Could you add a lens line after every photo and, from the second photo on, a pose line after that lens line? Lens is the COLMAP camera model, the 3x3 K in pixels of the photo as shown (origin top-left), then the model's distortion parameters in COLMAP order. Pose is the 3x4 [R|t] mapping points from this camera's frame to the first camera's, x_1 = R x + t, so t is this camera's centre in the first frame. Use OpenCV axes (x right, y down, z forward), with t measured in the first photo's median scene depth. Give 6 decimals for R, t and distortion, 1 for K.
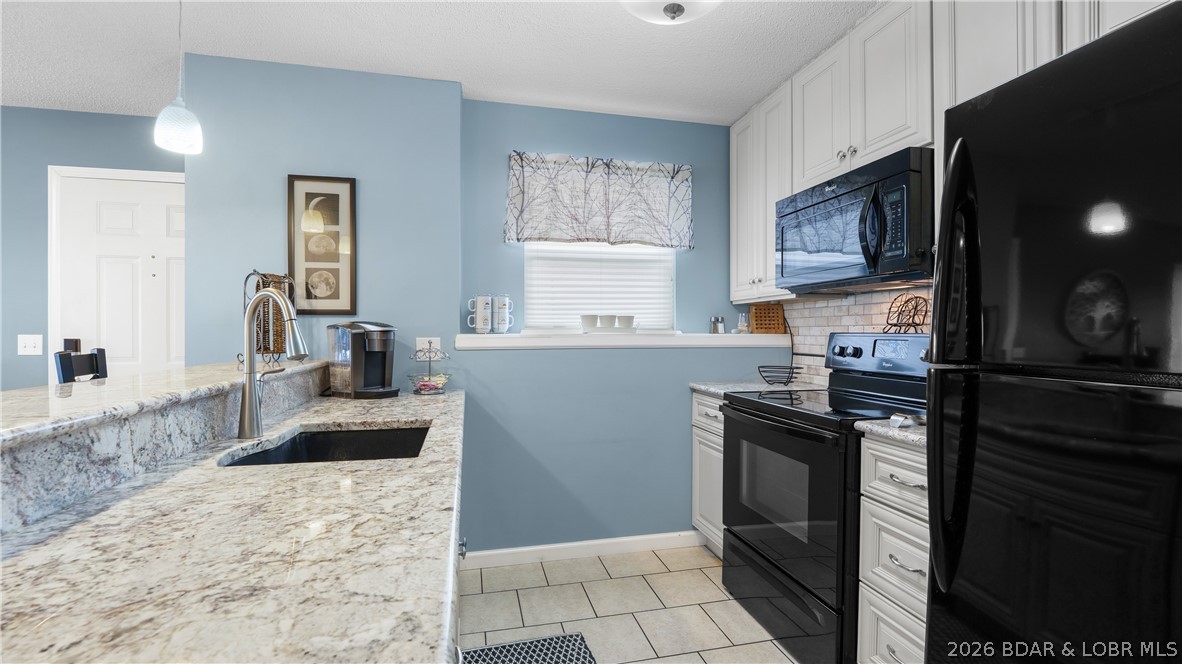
lens RADIAL K [[499.0, 0, 589.6], [0, 499.0, 333.7], [0, 0, 1]] dist [-0.013748, -0.000047]
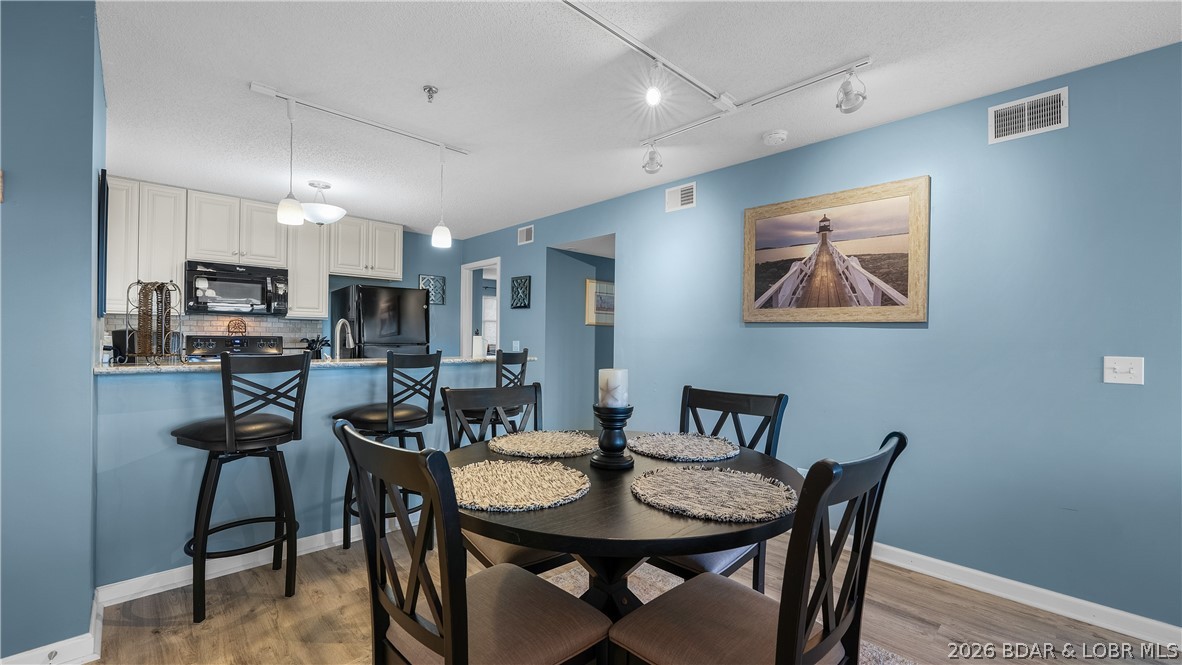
lens RADIAL K [[501.0, 0, 591.0], [0, 501.0, 332.5], [0, 0, 1]] dist [0.000510, 0.000003]
pose [[-0.500914, 0.002645, 0.865493, -1.640724], [-0.005443, 0.999966, -0.006206, -0.008155], [-0.865480, -0.007819, -0.500883, 0.580221]]
